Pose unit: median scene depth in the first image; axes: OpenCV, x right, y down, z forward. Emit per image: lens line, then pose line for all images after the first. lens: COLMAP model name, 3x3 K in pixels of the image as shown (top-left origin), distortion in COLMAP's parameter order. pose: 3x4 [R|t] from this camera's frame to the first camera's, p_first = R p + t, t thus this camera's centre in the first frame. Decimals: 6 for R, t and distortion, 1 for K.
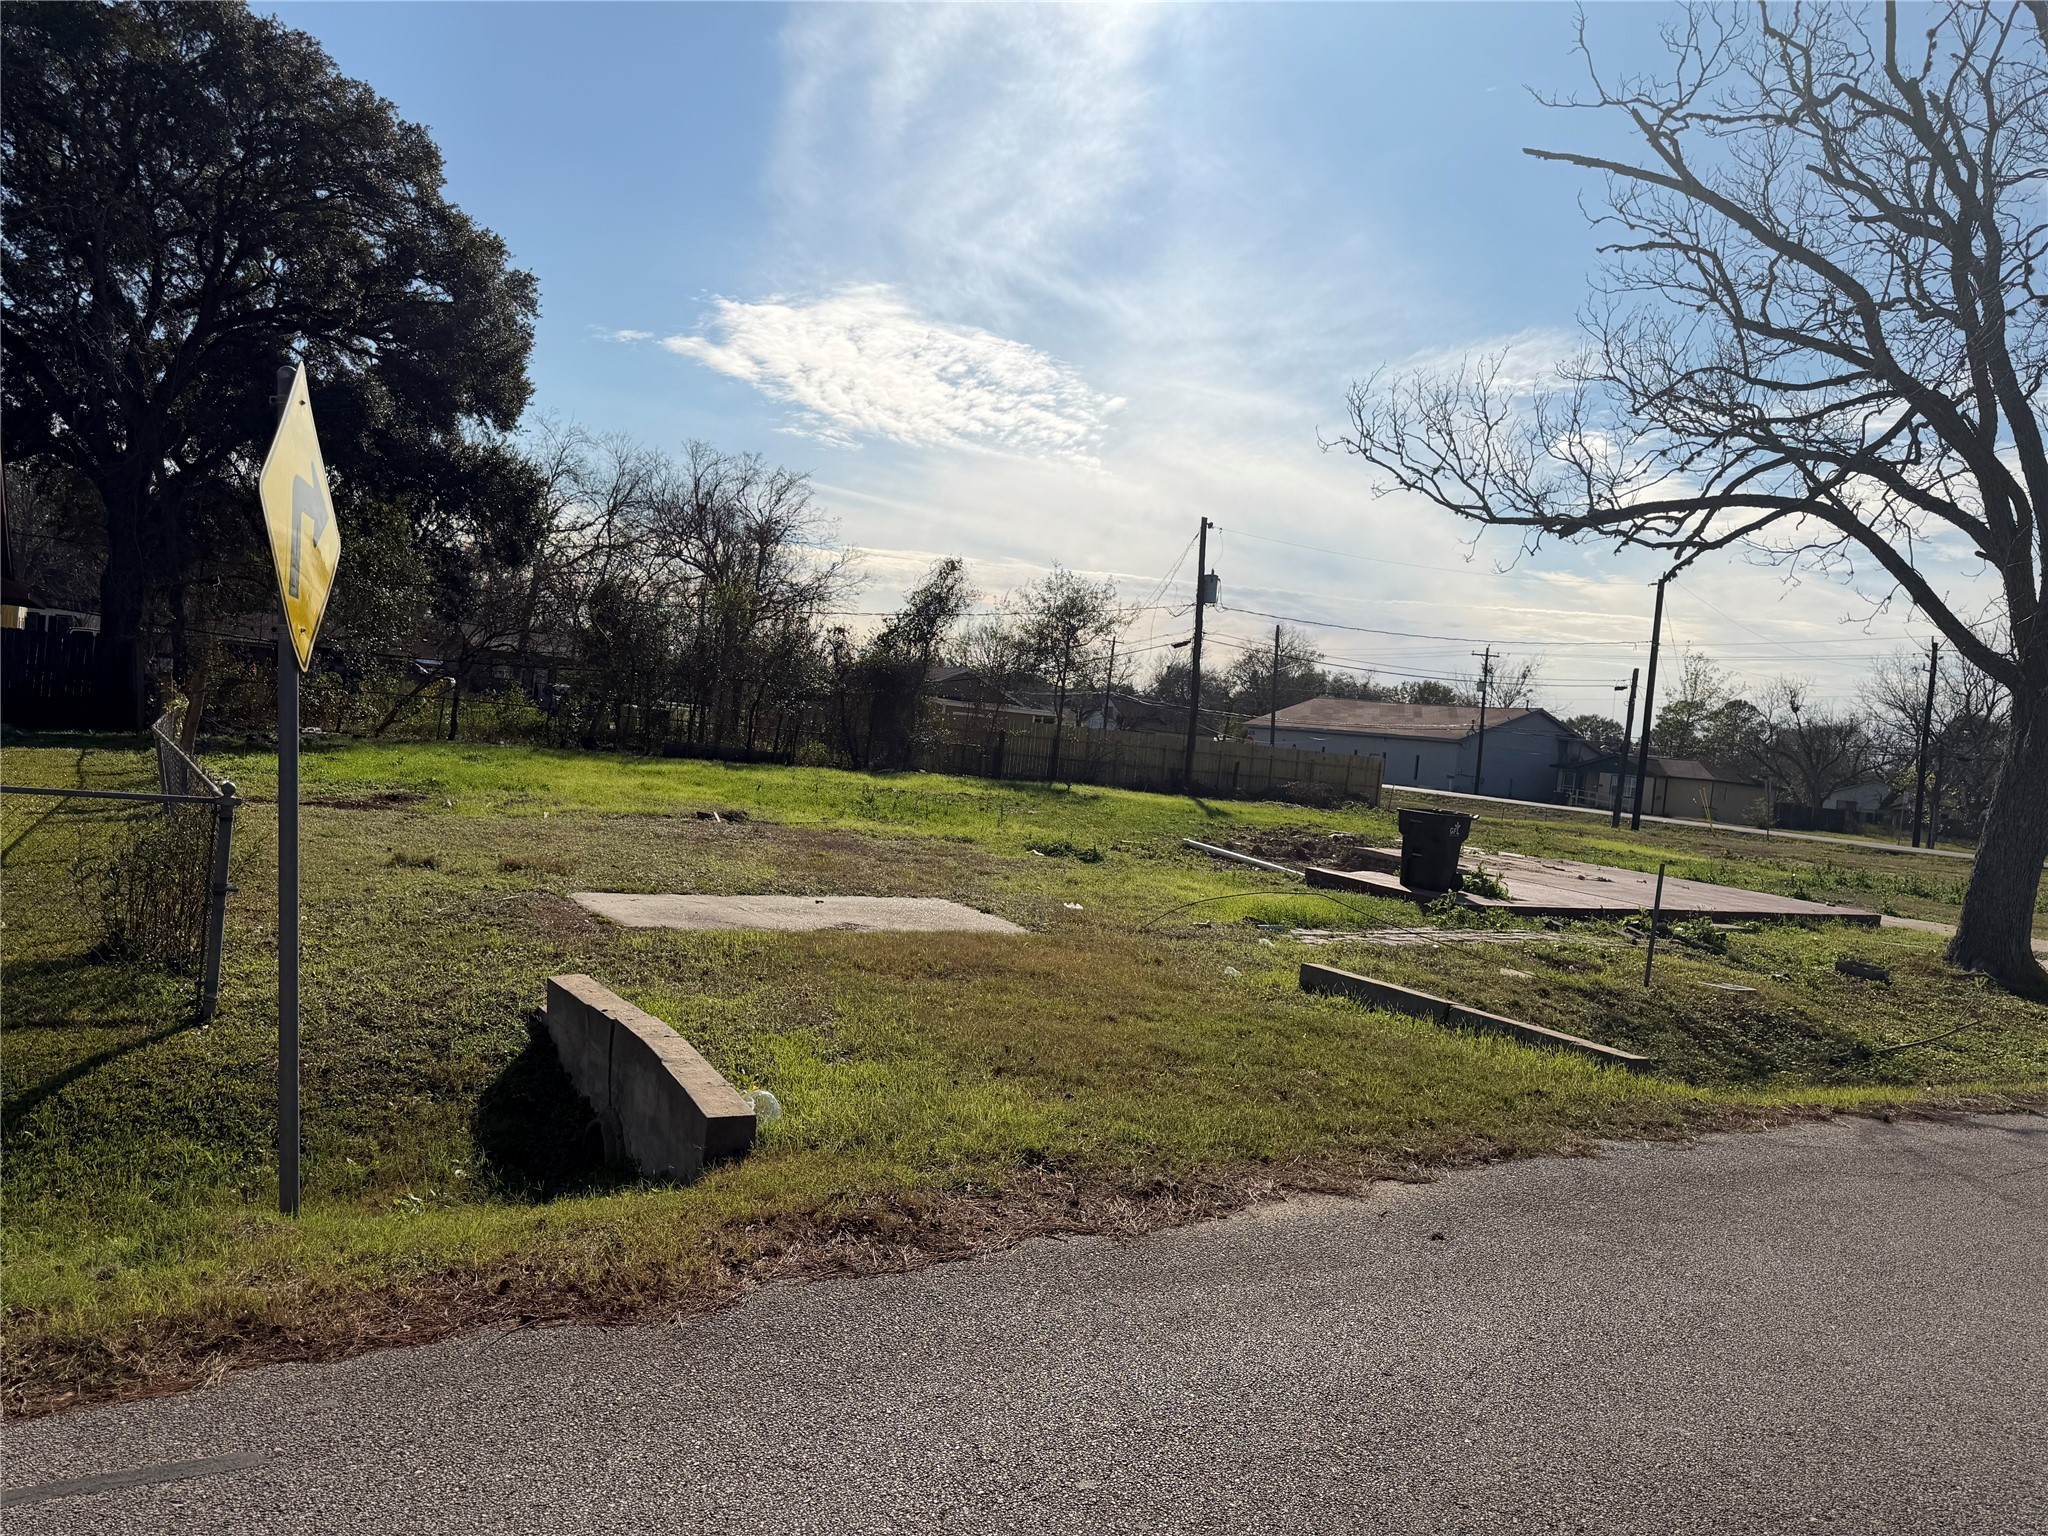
lens RADIAL K [[1450.0, 0, 1024.0], [0, 1450.0, 768.0], [0, 0, 1]] dist [0.134729, -0.228788]
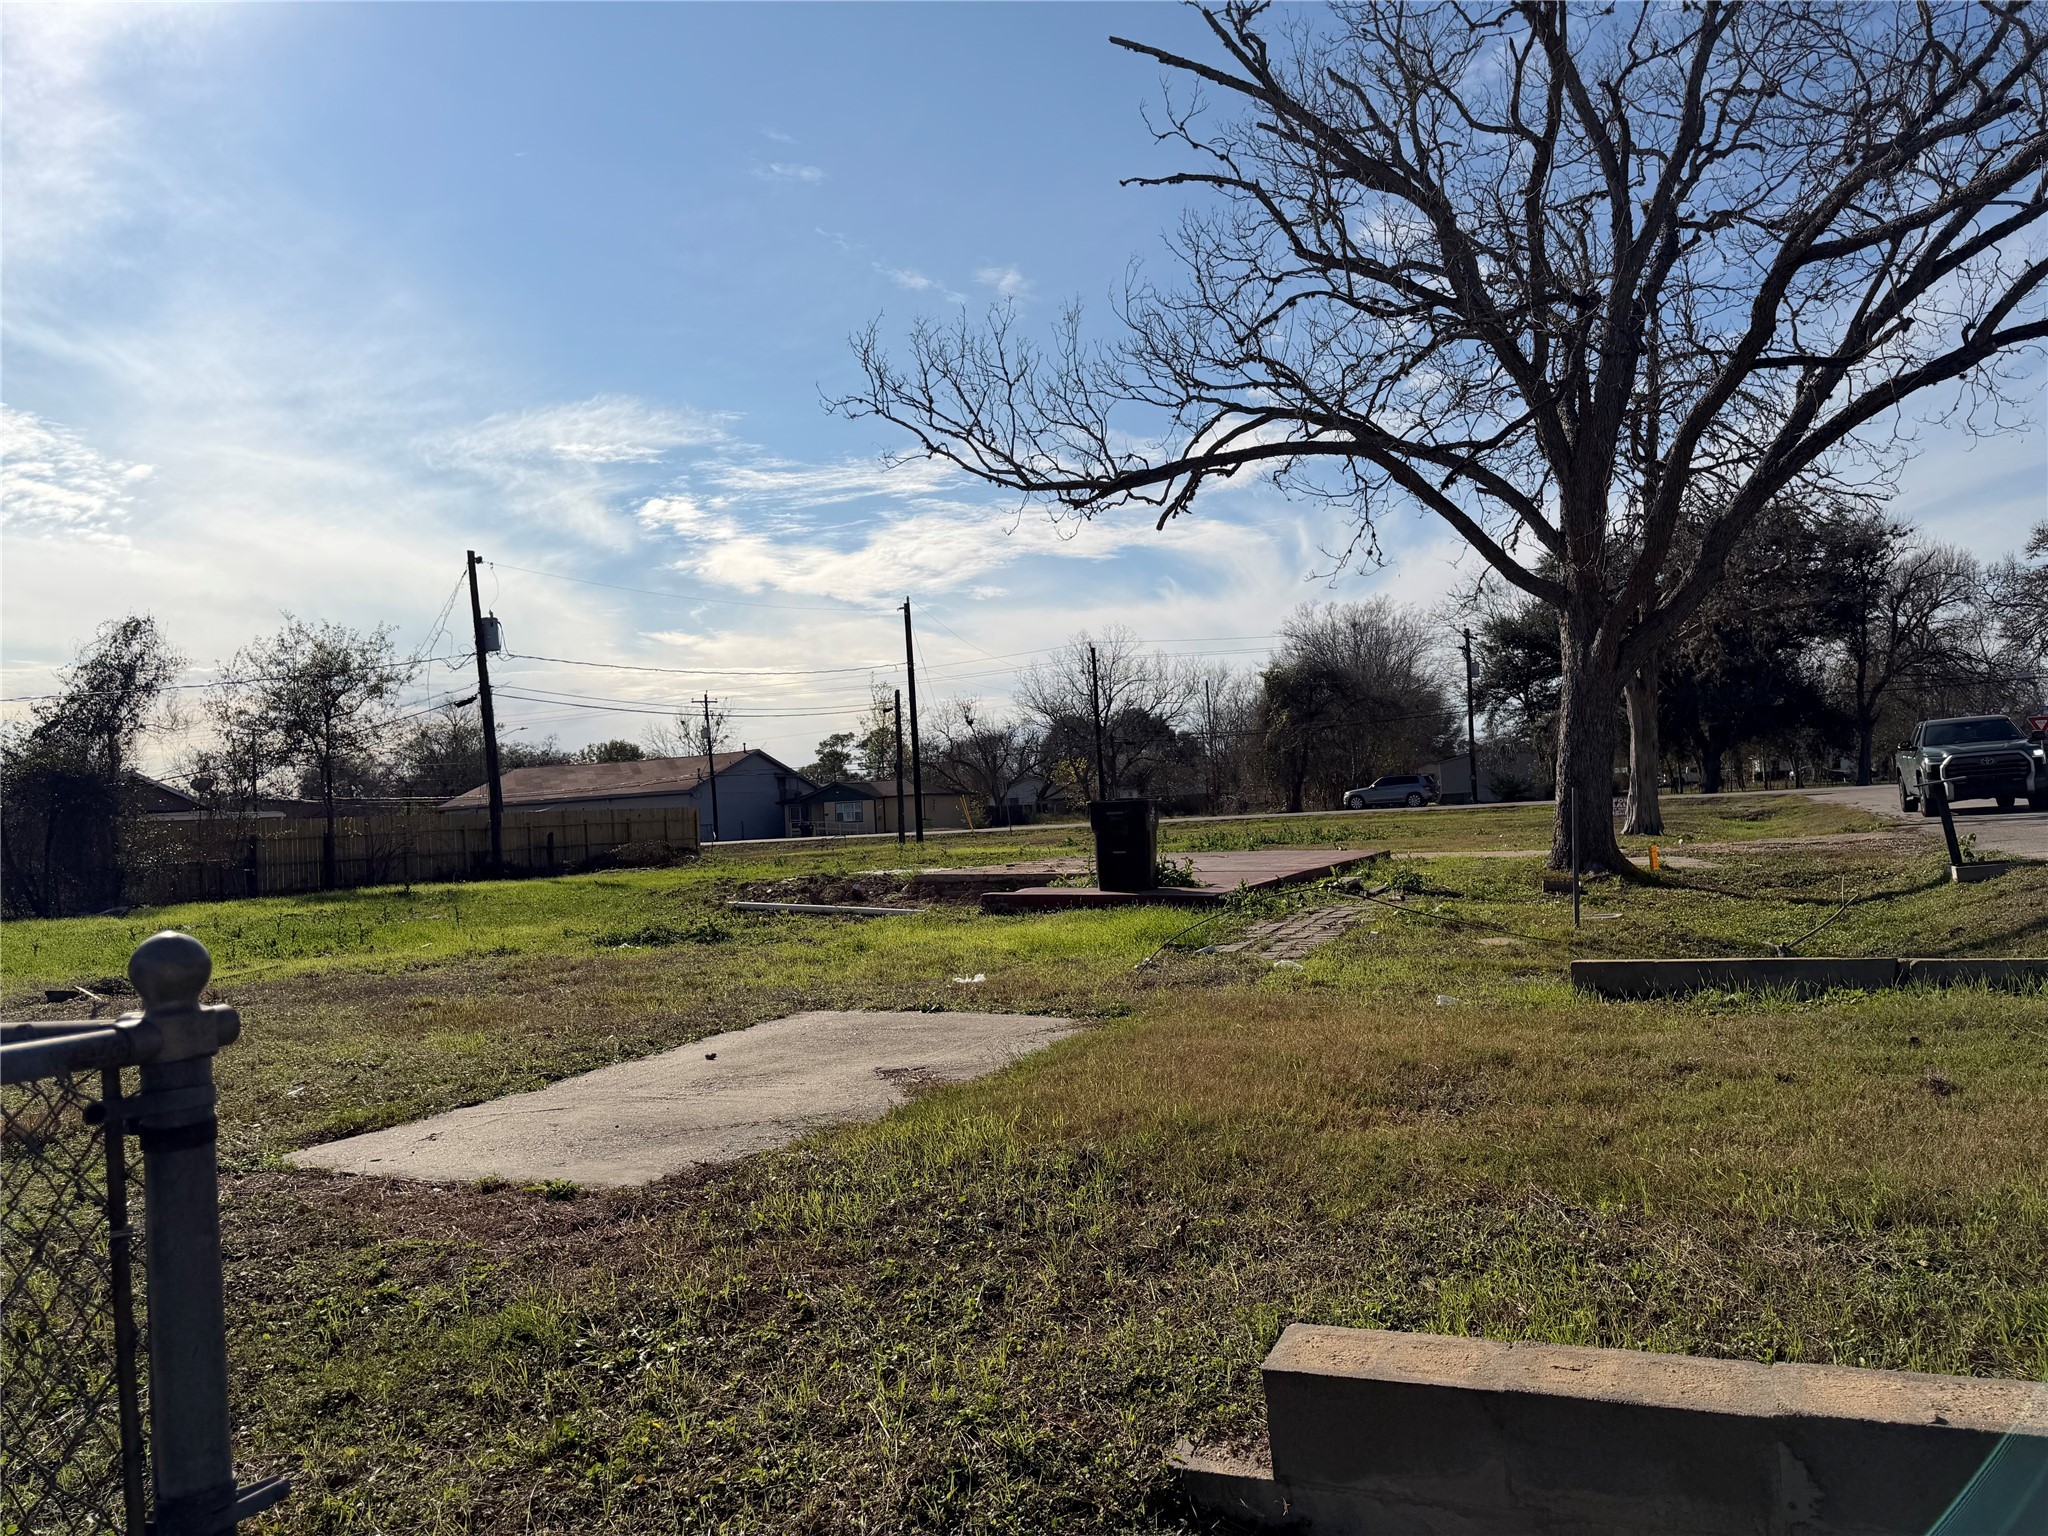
lens RADIAL K [[1434.0, 0, 1023.2], [0, 1434.0, 853.3], [0, 0, 1]] dist [0.000951, -0.022024]
pose [[0.810233, -0.157935, 0.564428, -0.110997], [0.152284, 0.986664, 0.057479, 0.001726], [-0.565978, 0.039382, 0.823479, 0.146862]]
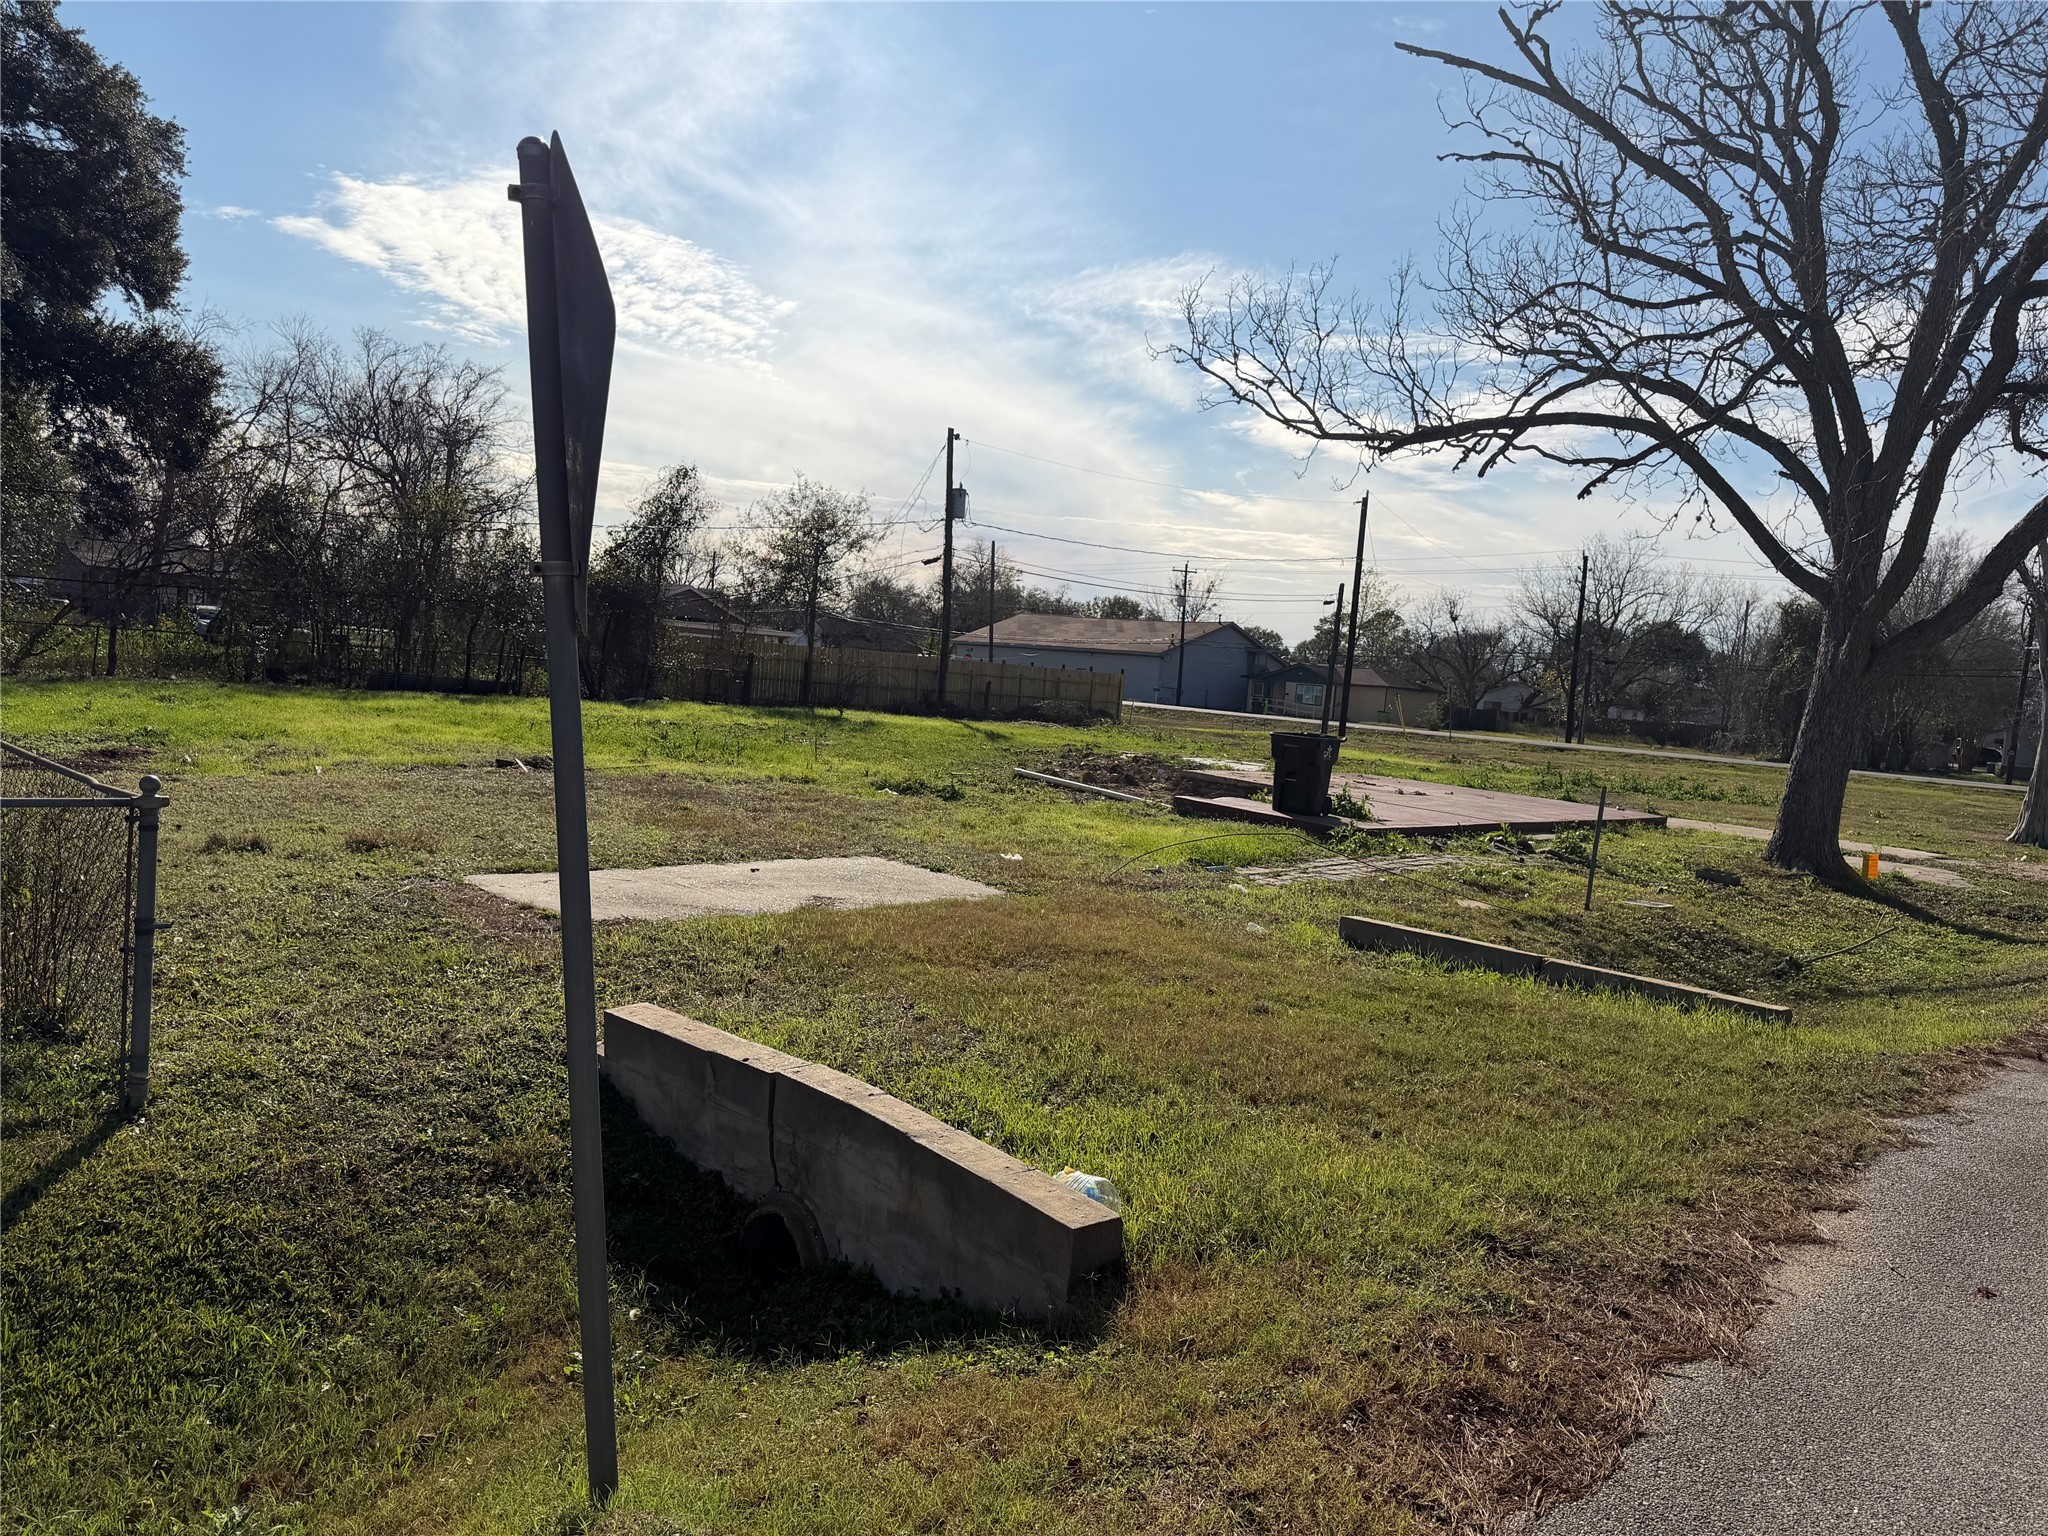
lens RADIAL K [[1442.1, 0, 1024.0], [0, 1442.1, 768.0], [0, 0, 1]] dist [0.116903, -0.183546]
pose [[0.973685, -0.034723, 0.225239, -0.054251], [0.021425, 0.997894, 0.061220, -0.005135], [-0.226891, -0.054783, 0.972378, 0.042215]]
